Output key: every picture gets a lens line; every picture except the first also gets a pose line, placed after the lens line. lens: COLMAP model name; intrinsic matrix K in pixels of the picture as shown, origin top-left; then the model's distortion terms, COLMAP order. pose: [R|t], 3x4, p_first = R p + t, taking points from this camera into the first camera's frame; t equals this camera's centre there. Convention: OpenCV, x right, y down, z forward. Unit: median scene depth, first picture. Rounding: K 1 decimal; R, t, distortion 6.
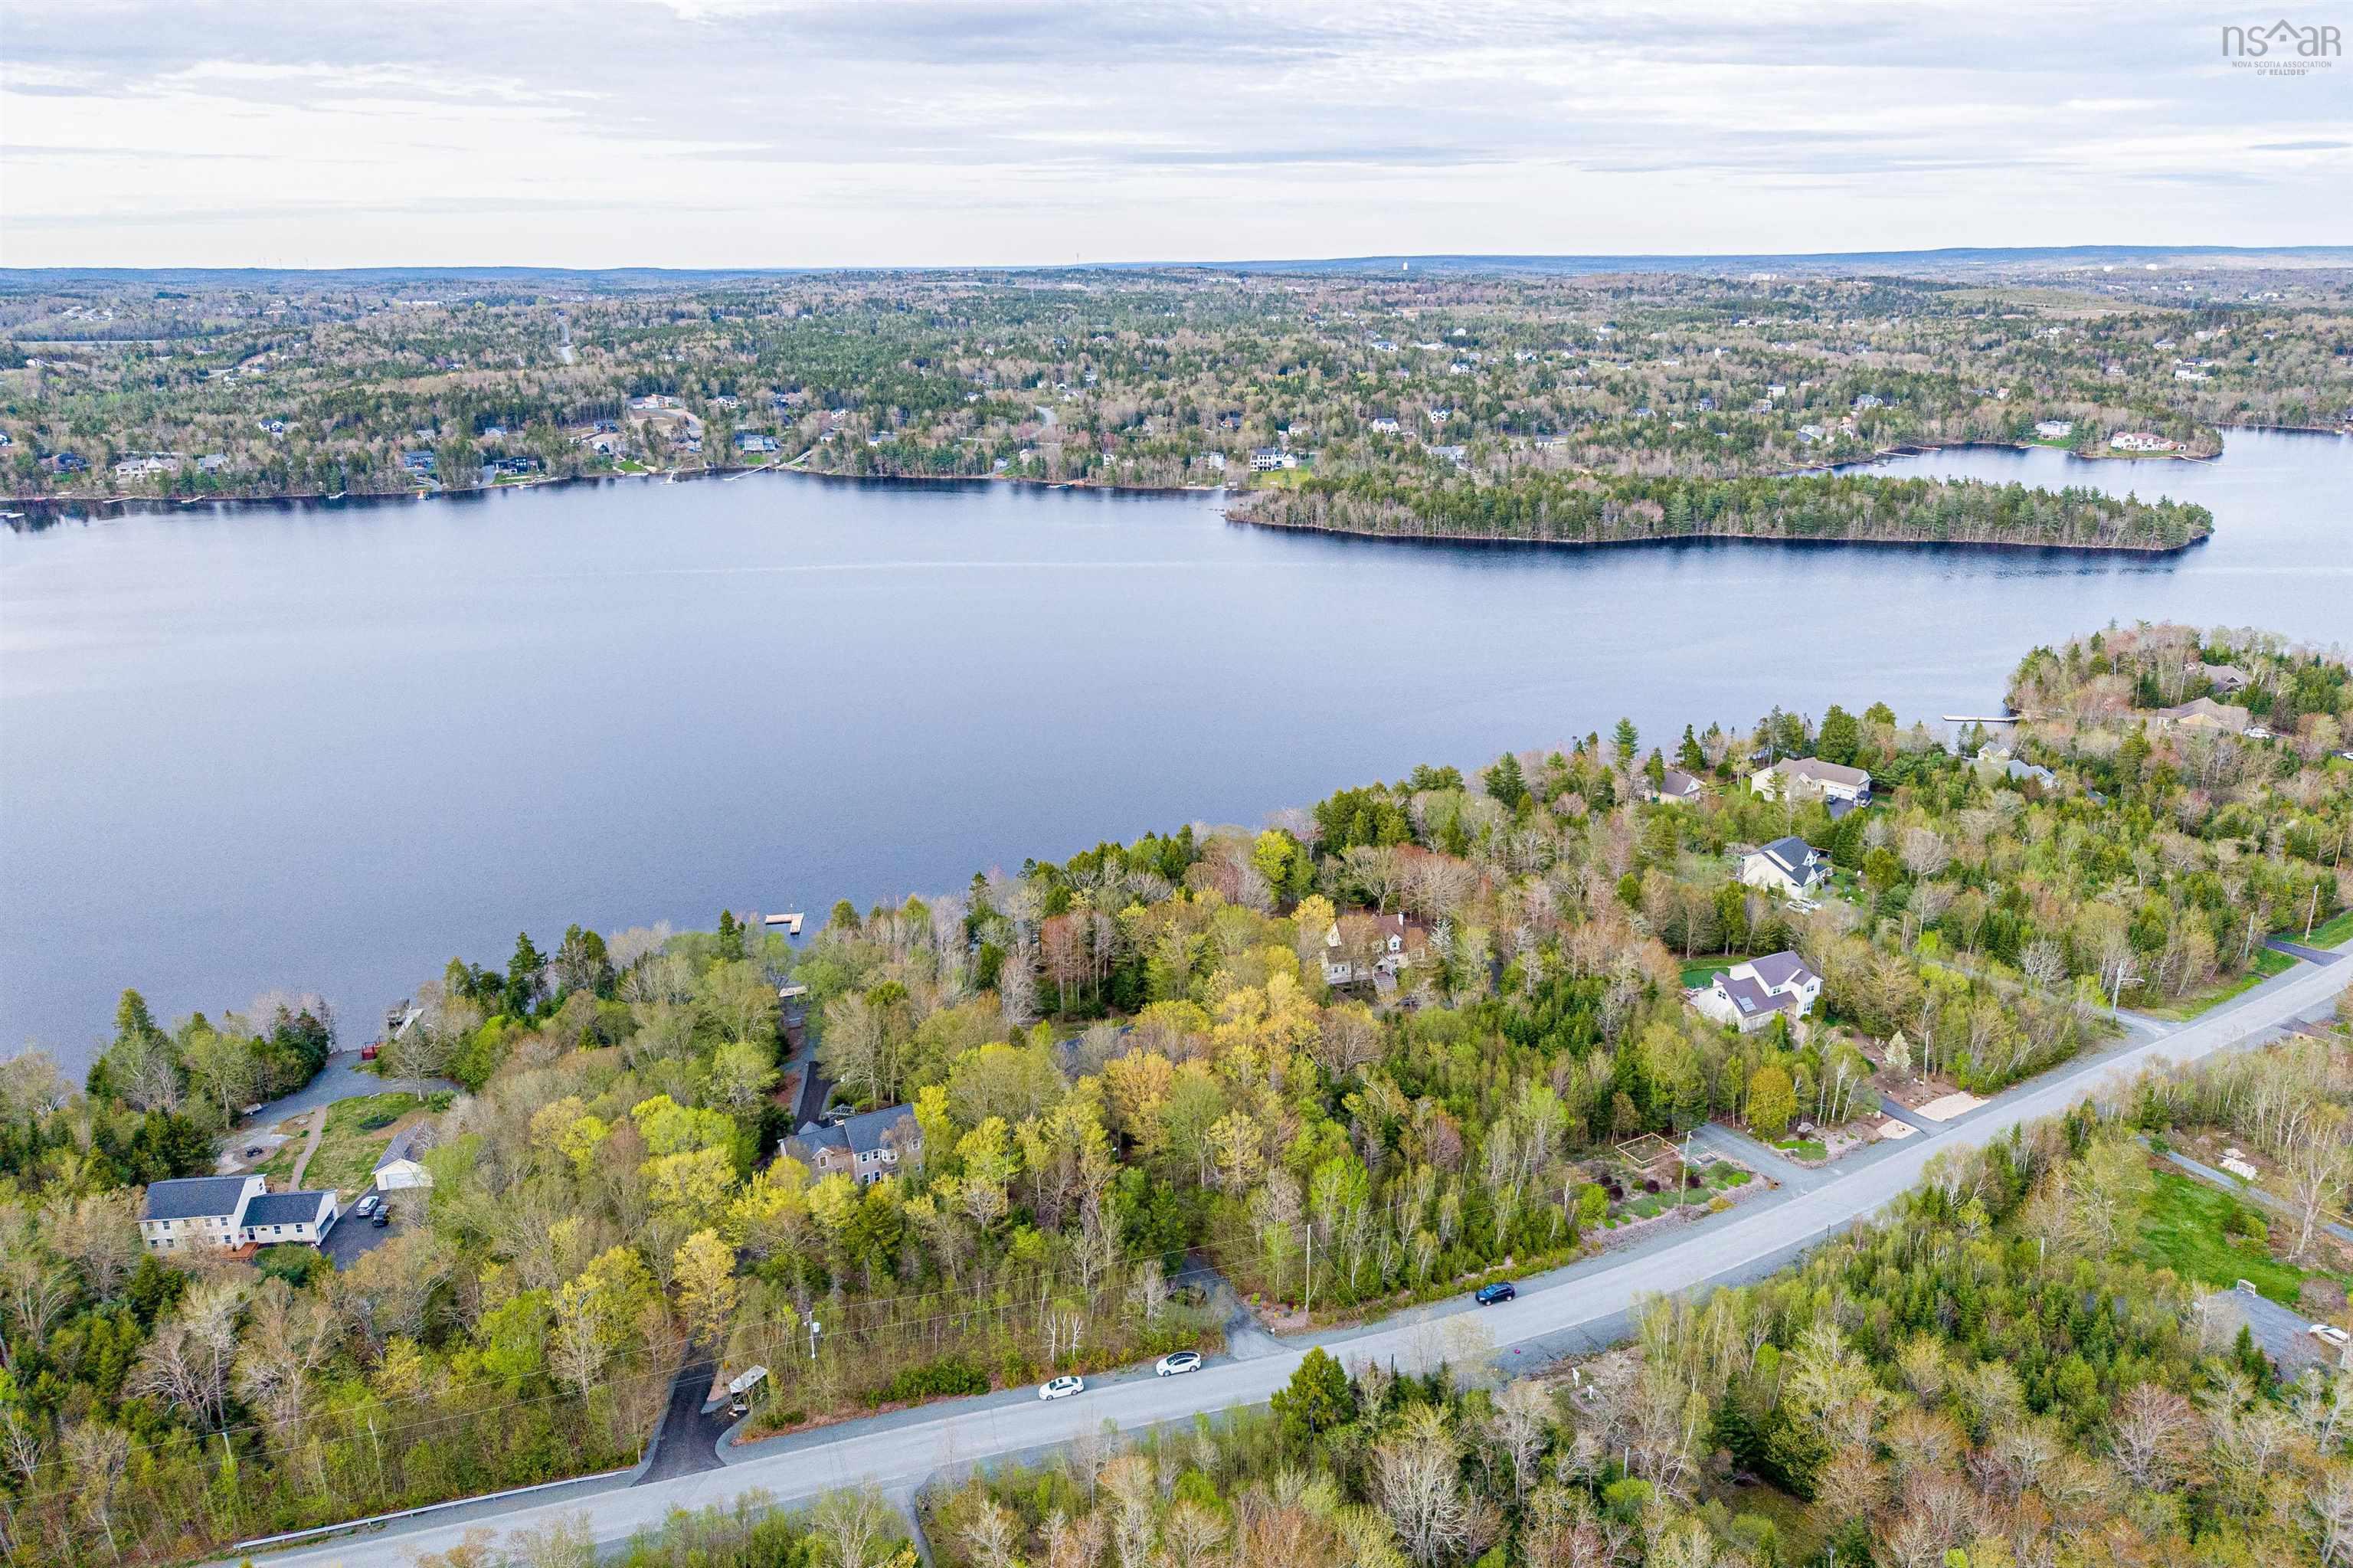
lens RADIAL K [[1559.1, 0, 1162.7], [0, 1559.1, 782.1], [0, 0, 1]] dist [0.084777, -0.157180]
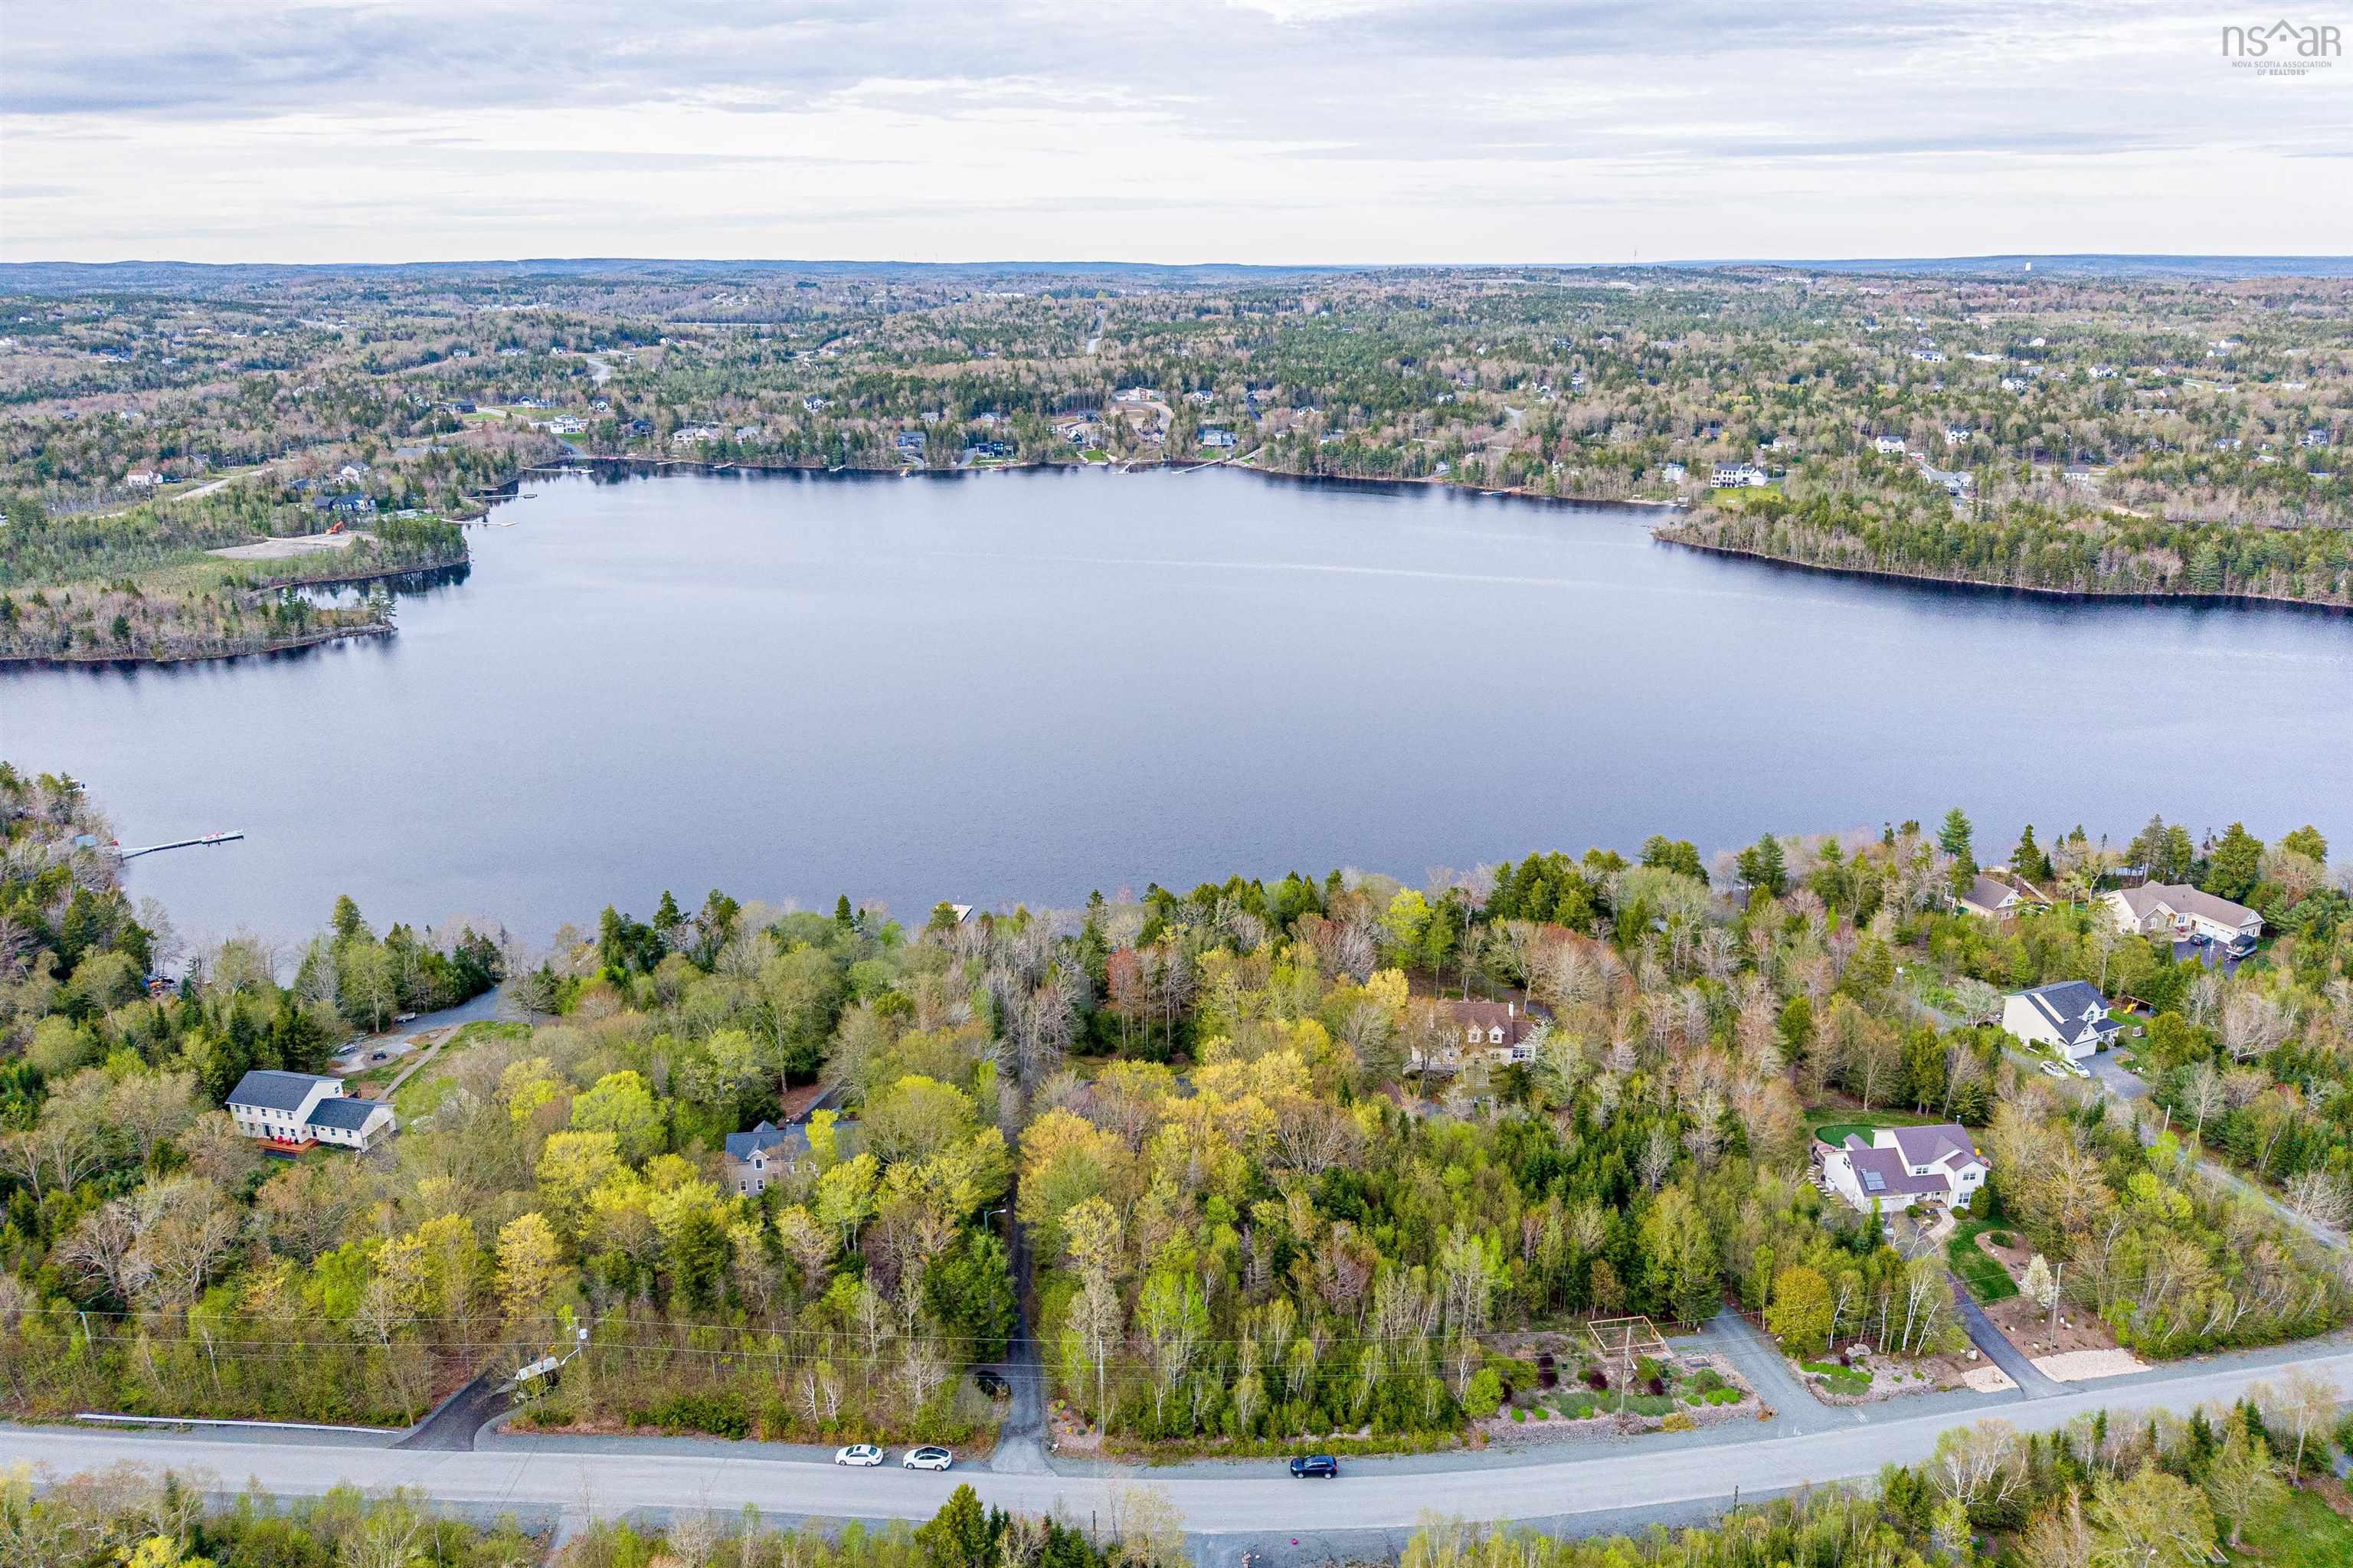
lens RADIAL K [[1565.3, 0, 1163.8], [0, 1565.3, 790.0], [0, 0, 1]] dist [0.019050, -0.018304]
pose [[0.941855, 0.113472, -0.316280, 0.064181], [-0.111311, 0.993472, 0.024953, -0.009735], [0.317047, 0.011703, 0.948338, 0.027242]]
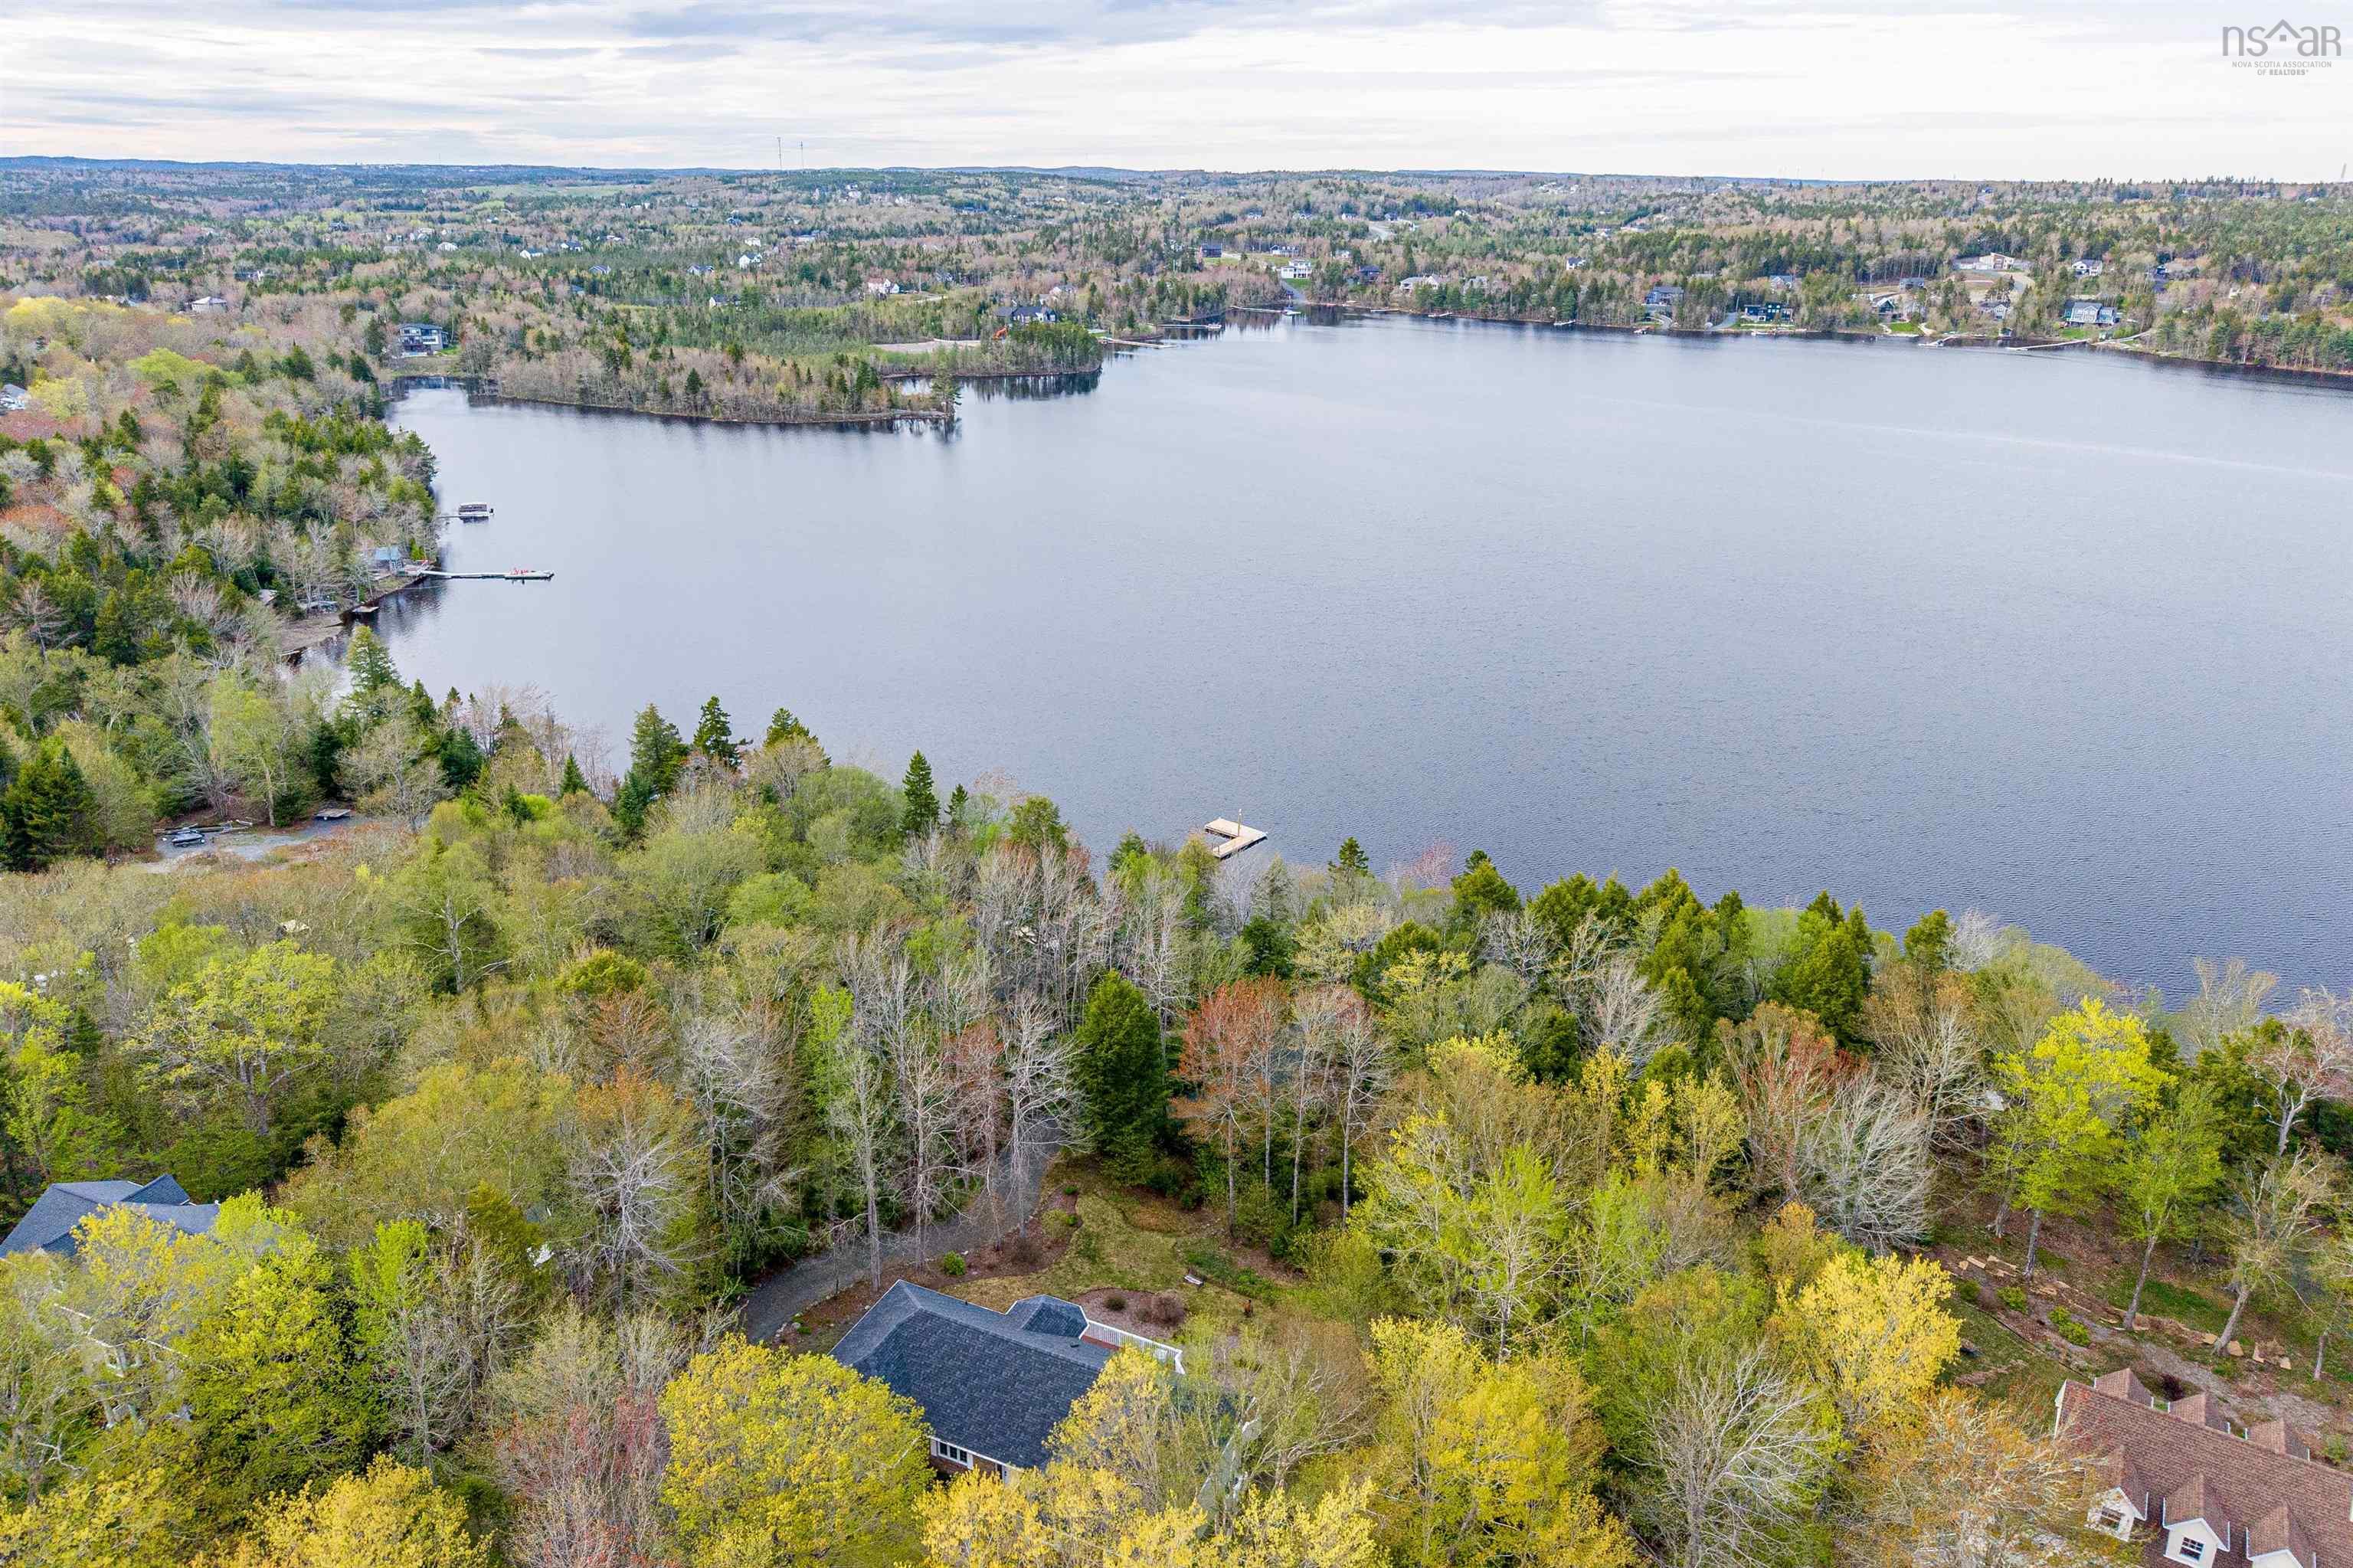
lens RADIAL K [[1585.4, 0, 1165.3], [0, 1585.4, 772.5], [0, 0, 1]] dist [0.012947, -0.014670]
pose [[0.660348, 0.279355, -0.697067, 0.046877], [-0.251623, 0.956885, 0.145111, -0.004240], [0.707550, 0.079574, 0.702169, 0.183942]]
